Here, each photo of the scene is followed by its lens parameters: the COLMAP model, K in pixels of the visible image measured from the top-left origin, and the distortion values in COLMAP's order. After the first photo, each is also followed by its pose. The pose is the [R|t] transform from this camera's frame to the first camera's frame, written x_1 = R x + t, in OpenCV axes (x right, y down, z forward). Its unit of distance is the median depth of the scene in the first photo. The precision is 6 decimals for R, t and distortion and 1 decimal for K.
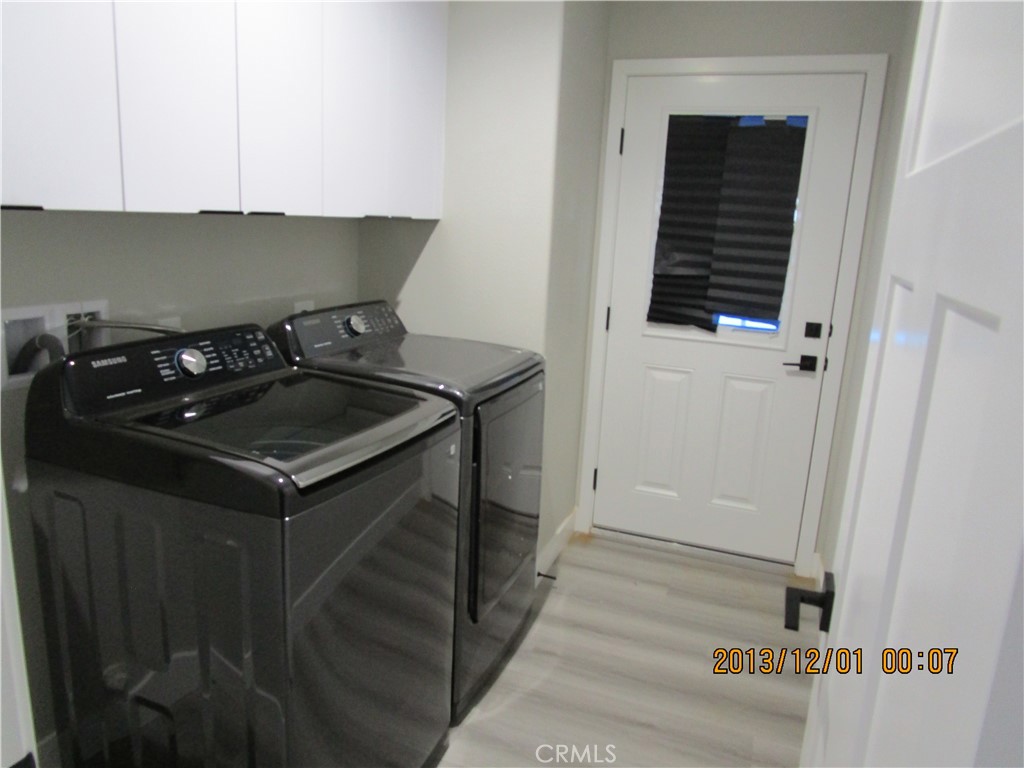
lens RADIAL K [[737.6, 0, 512.0], [0, 737.6, 384.0], [0, 0, 1]] dist [0.000680, -0.000835]
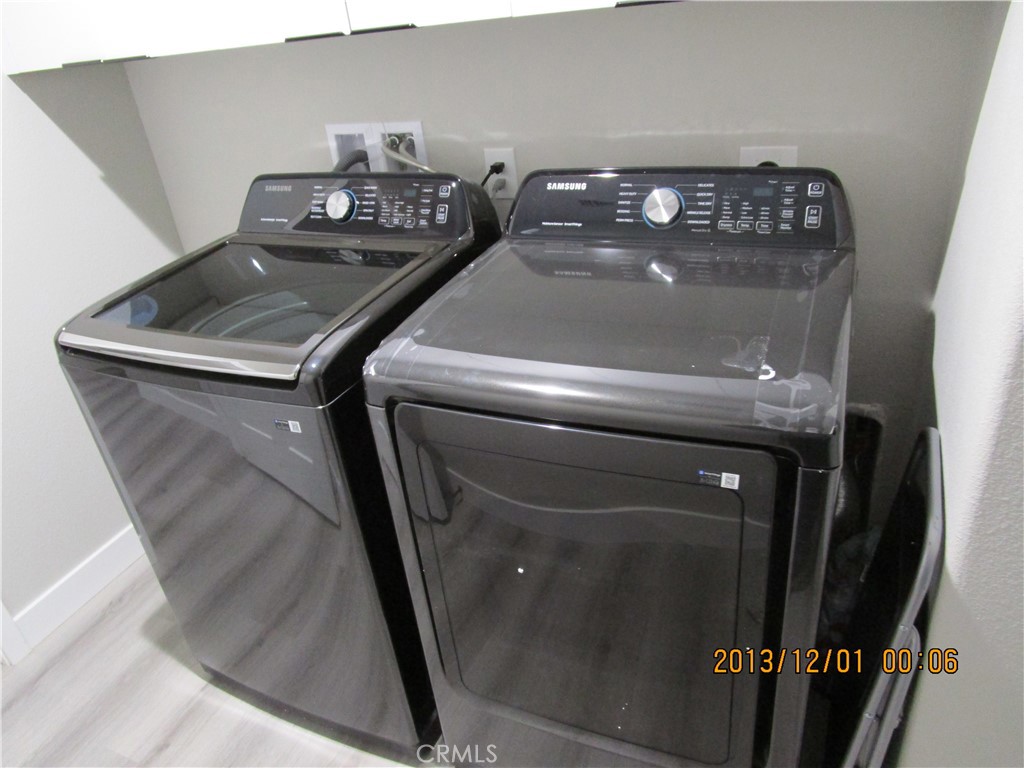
lens RADIAL K [[737.6, 0, 512.0], [0, 737.6, 384.0], [0, 0, 1]] dist [0.000680, -0.000835]
pose [[-0.053242, 0.436728, -0.898017, 0.467126], [-0.116330, 0.890457, 0.439948, -0.243841], [0.991782, 0.127891, 0.003395, 1.121640]]
